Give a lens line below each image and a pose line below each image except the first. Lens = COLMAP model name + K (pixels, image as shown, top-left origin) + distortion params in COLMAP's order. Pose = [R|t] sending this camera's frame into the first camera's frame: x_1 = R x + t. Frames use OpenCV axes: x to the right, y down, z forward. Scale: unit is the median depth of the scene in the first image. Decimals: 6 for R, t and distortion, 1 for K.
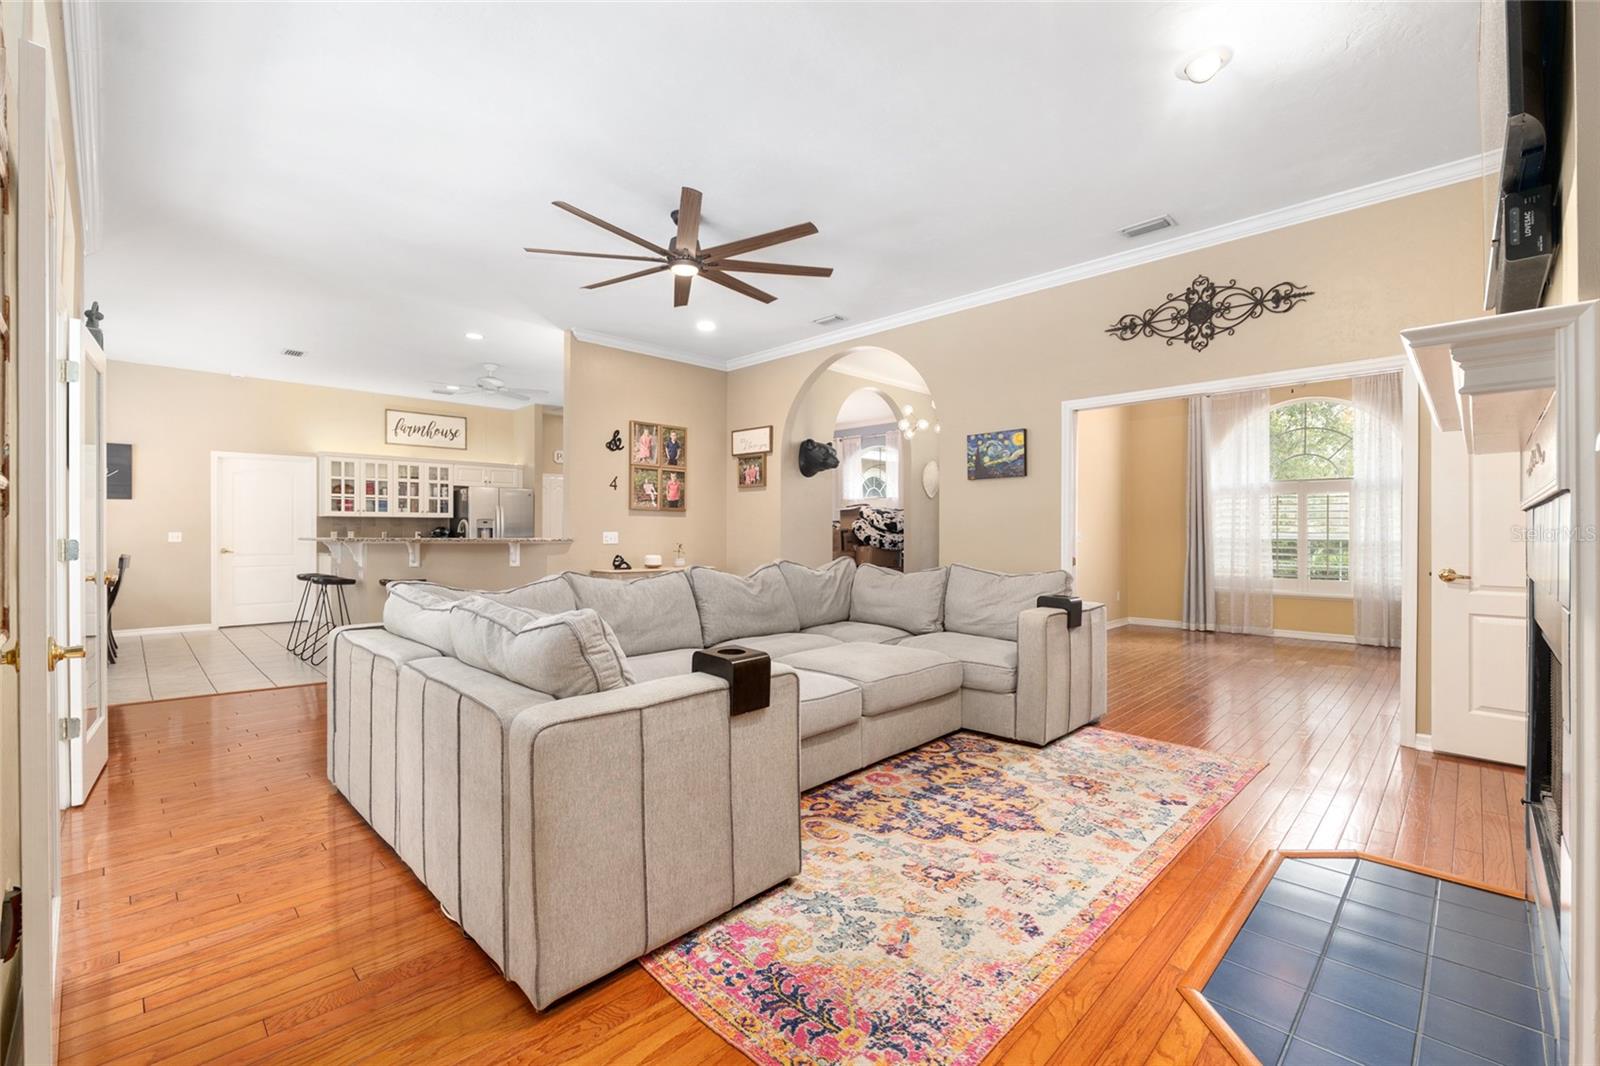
lens RADIAL K [[687.9, 0, 795.2], [0, 687.9, 532.6], [0, 0, 1]] dist [-0.002785, 0.000156]
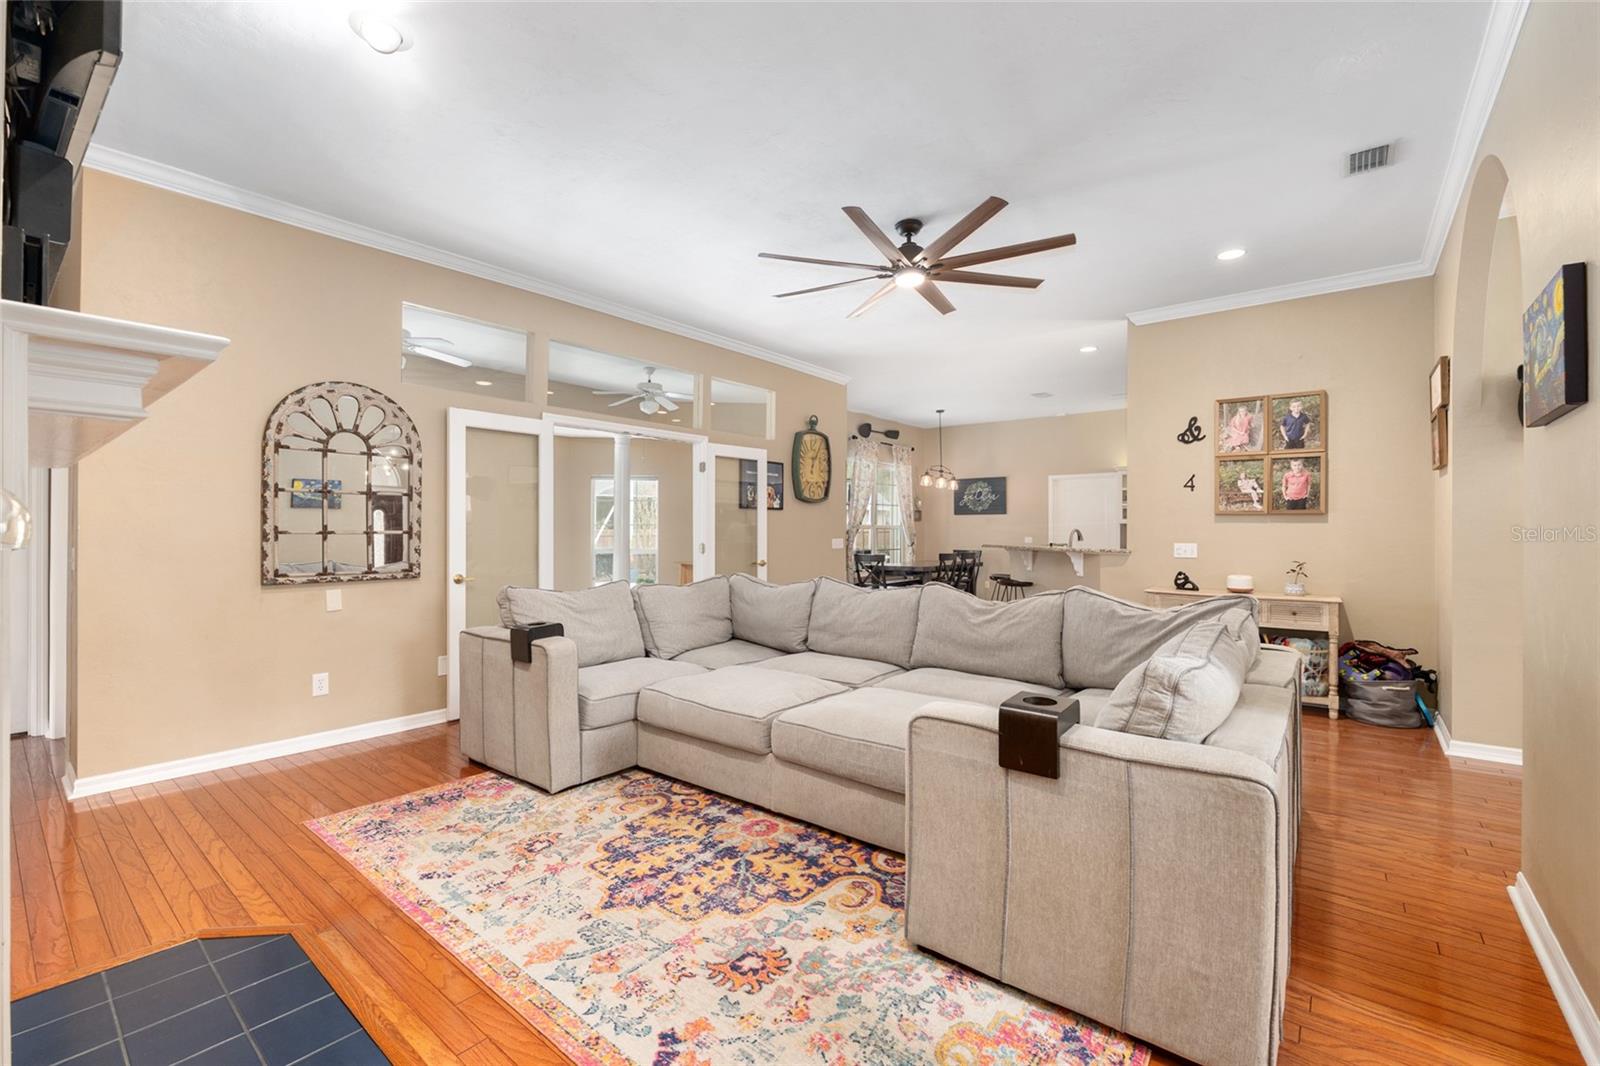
lens RADIAL K [[675.2, 0, 790.0], [0, 675.2, 530.5], [0, 0, 1]] dist [-0.006062, -0.001816]
pose [[0.100660, 0.001055, -0.994920, 0.556831], [-0.003873, 0.999992, 0.000669, -0.016959], [0.994913, 0.003786, 0.100663, 0.524252]]
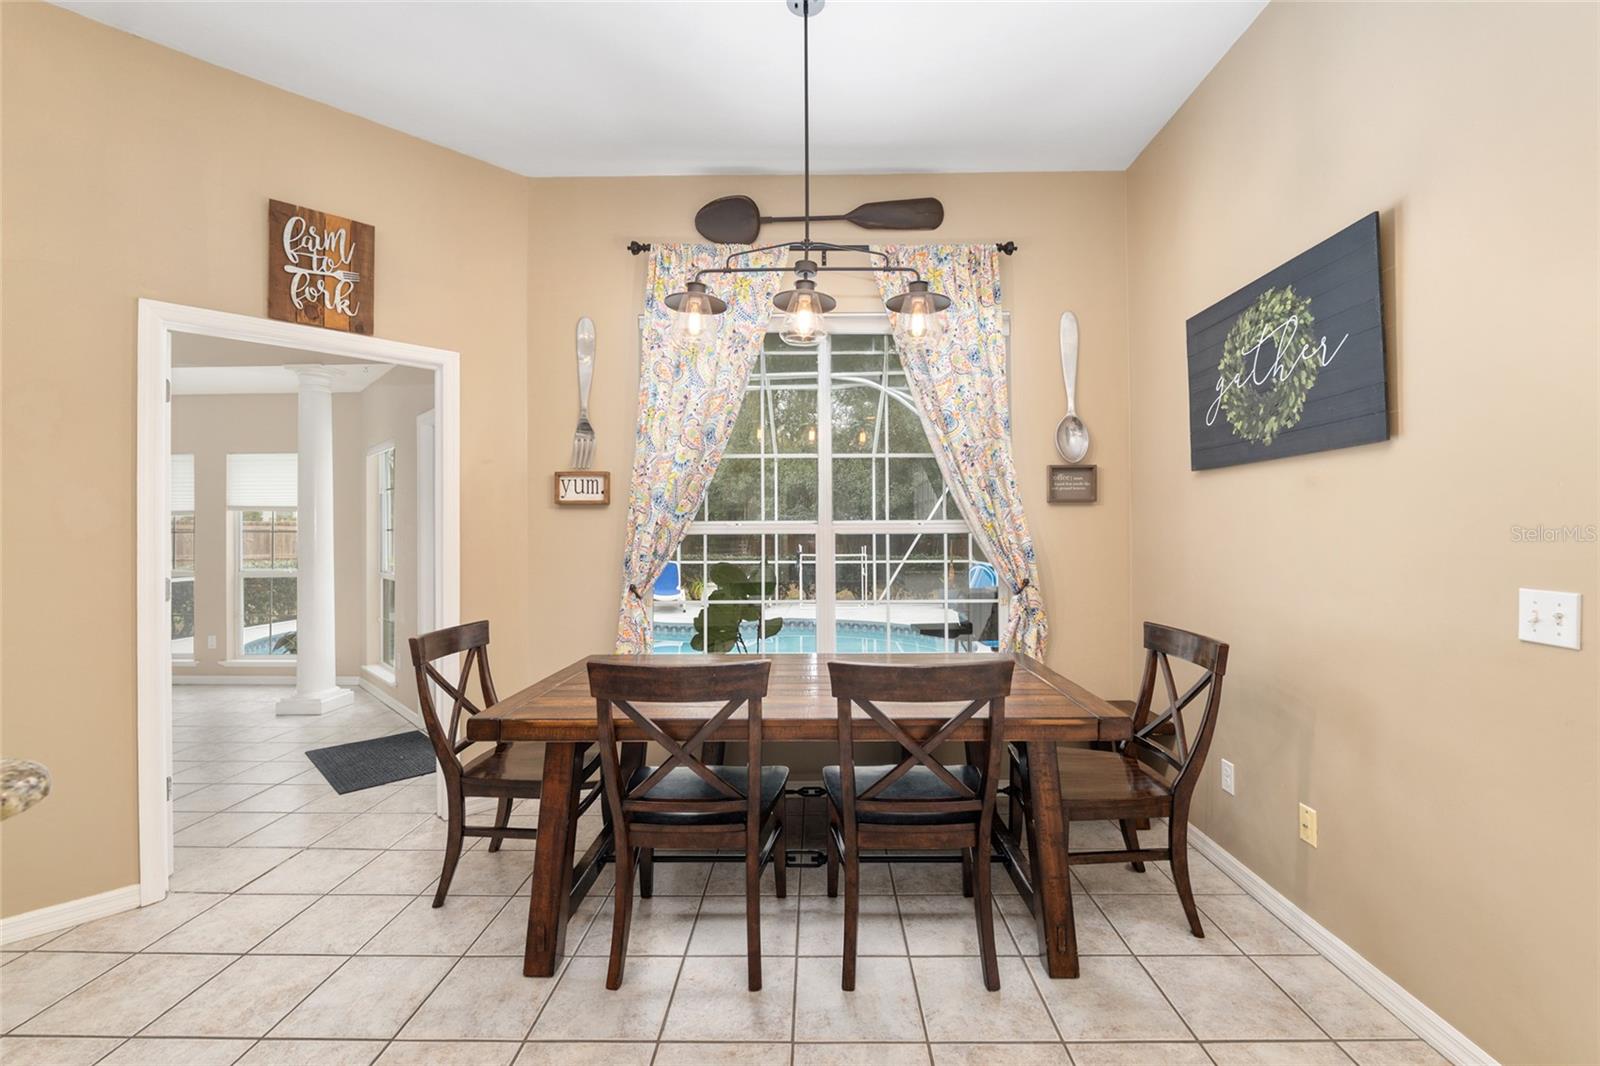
lens RADIAL K [[675.2, 0, 805.4], [0, 675.2, 530.2], [0, 0, 1]] dist [-0.006062, -0.001816]
pose [[-0.705121, 0.000287, -0.709087, -0.870653], [0.006171, 0.999965, -0.005731, -0.021975], [0.709060, -0.008417, -0.705098, 1.350810]]
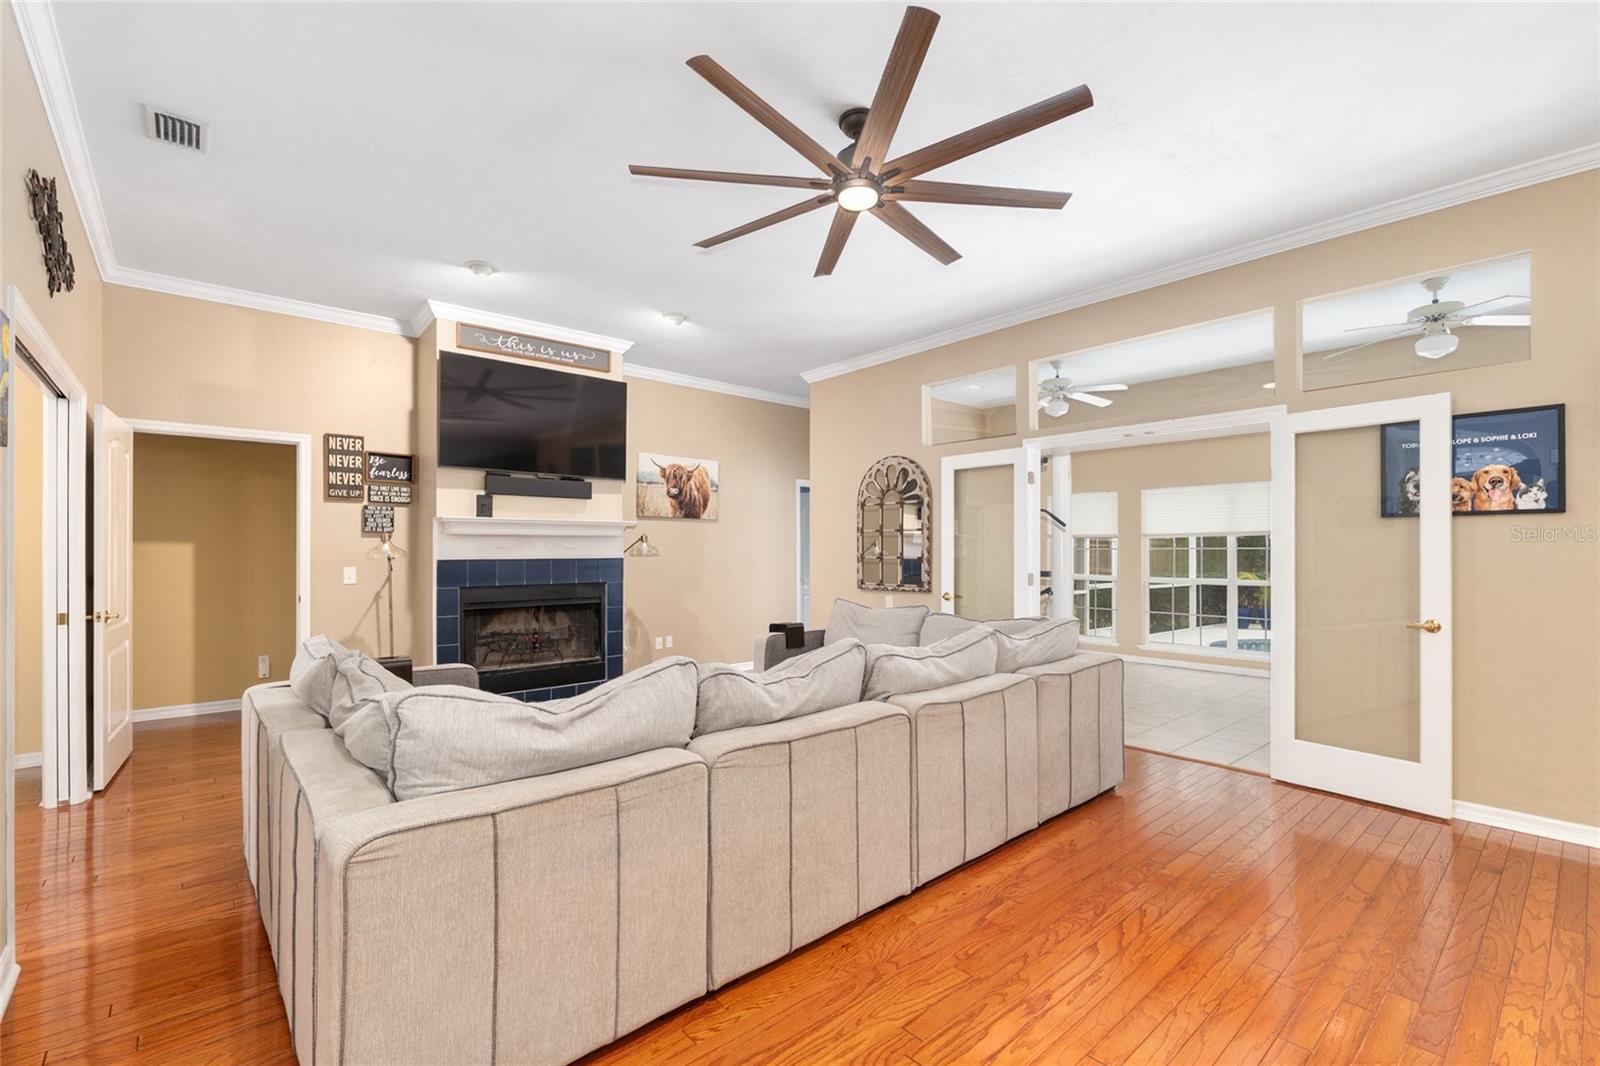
lens RADIAL K [[687.9, 0, 806.4], [0, 687.9, 548.6], [0, 0, 1]] dist [-0.002785, 0.000156]
pose [[-0.998552, -0.000319, 0.053801, -0.102304], [-0.000357, 1.000000, -0.000694, -0.025380], [-0.053801, -0.000712, -0.998551, 1.197606]]
